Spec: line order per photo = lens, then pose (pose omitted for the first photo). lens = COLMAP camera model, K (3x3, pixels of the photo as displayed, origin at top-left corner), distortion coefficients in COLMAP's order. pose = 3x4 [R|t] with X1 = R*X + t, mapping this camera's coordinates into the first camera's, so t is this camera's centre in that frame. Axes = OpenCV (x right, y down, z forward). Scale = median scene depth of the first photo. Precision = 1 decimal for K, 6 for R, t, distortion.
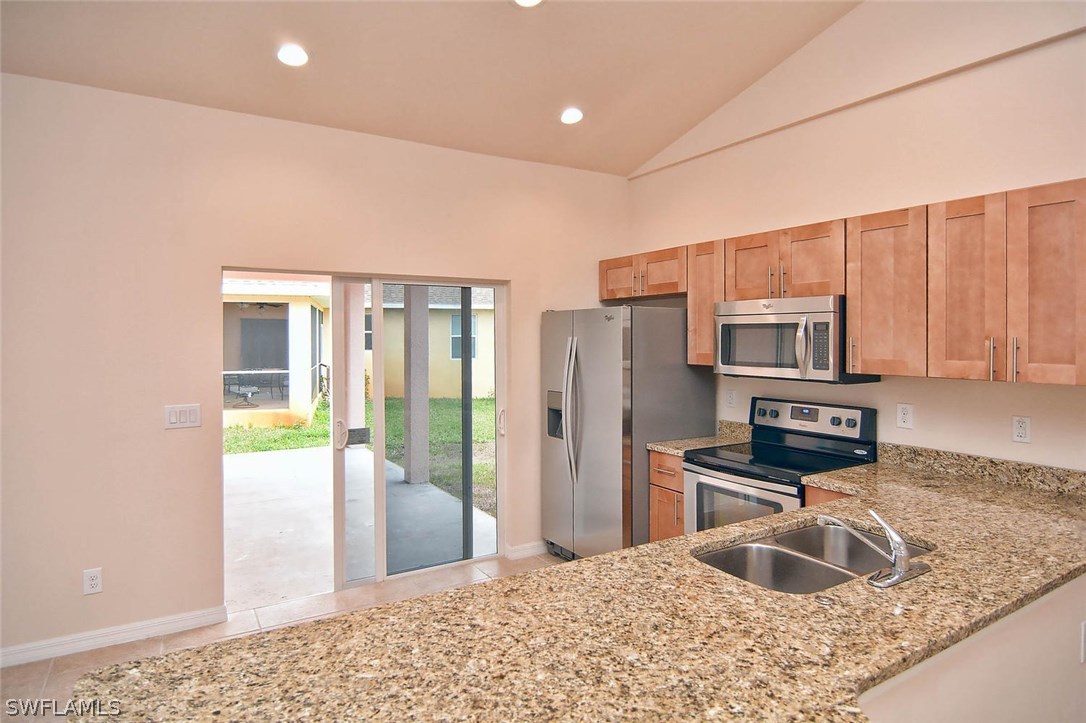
lens RADIAL K [[624.0, 0, 545.8], [0, 624.0, 339.4], [0, 0, 1]] dist [-0.012994, -0.003492]
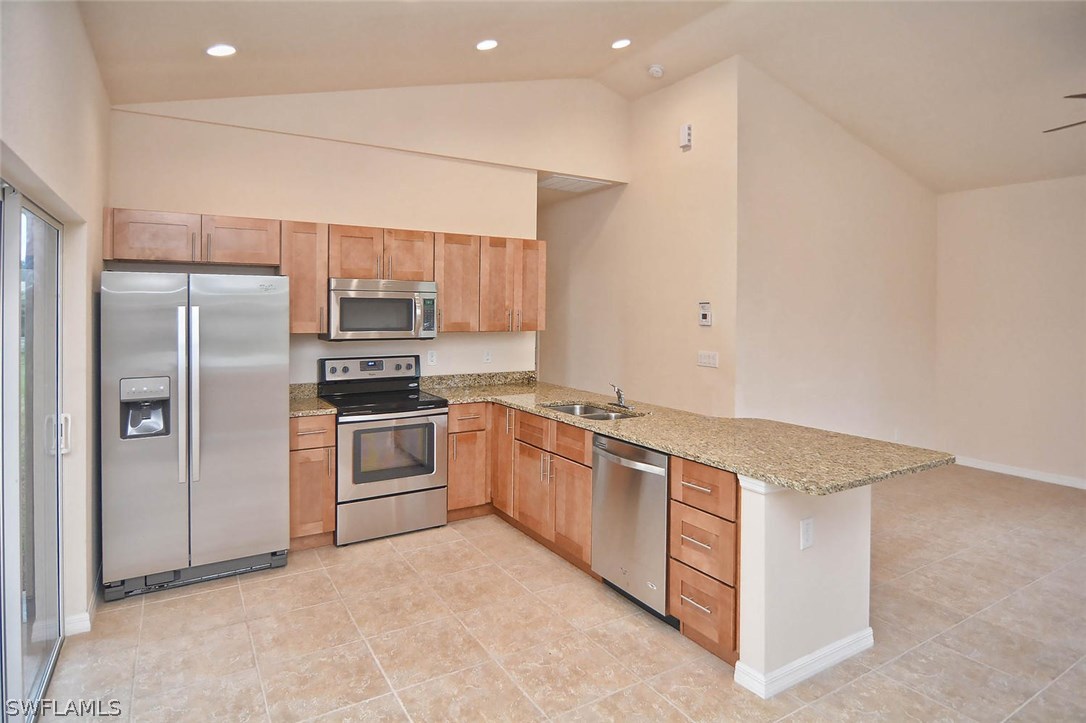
lens RADIAL K [[611.4, 0, 536.3], [0, 611.4, 316.9], [0, 0, 1]] dist [-0.006889, -0.004438]
pose [[0.011313, -0.008950, 0.999896, -0.996068], [-0.001833, 0.999958, 0.008972, 0.002069], [-0.999934, -0.001934, 0.011296, 0.698315]]
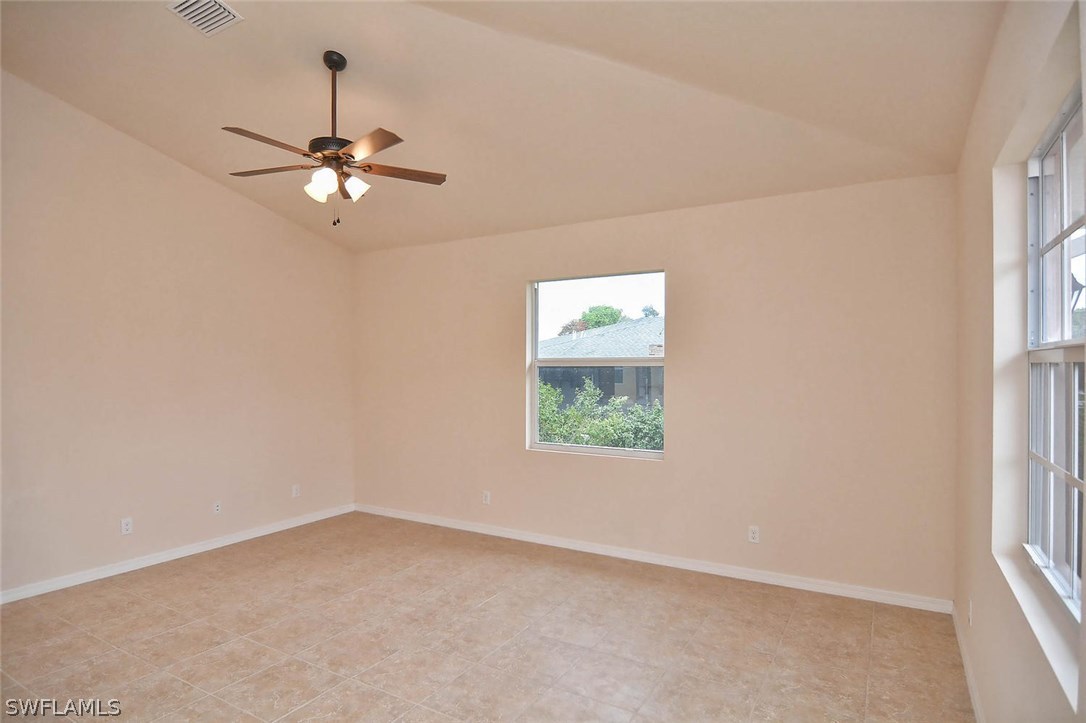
lens RADIAL K [[602.6, 0, 549.9], [0, 602.6, 367.8], [0, 0, 1]] dist [-0.005604, -0.010152]
pose [[-0.463035, -0.001203, 0.886339, -1.098293], [0.007506, 0.999958, 0.005278, -0.002069], [-0.886308, 0.009097, -0.463006, -0.243391]]
